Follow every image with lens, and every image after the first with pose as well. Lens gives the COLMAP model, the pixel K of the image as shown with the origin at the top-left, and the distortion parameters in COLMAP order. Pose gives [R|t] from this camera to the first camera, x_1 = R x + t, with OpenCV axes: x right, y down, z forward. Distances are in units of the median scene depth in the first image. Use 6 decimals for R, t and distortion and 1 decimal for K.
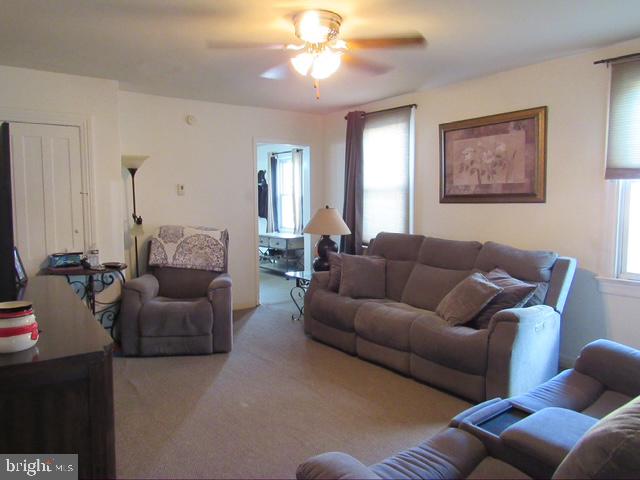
lens RADIAL K [[462.4, 0, 318.4], [0, 462.4, 239.6], [0, 0, 1]] dist [-0.014642, -0.003040]
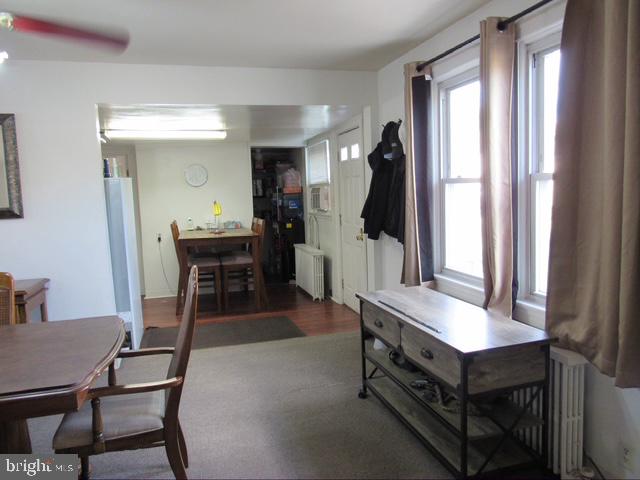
lens RADIAL K [[462.4, 0, 318.3], [0, 462.4, 238.8], [0, 0, 1]] dist [-0.014642, -0.003040]
pose [[0.943754, 0.004628, -0.330615, -0.051801], [0.002267, 0.999788, 0.020467, -0.058444], [0.330639, -0.020065, 0.943544, 0.618924]]
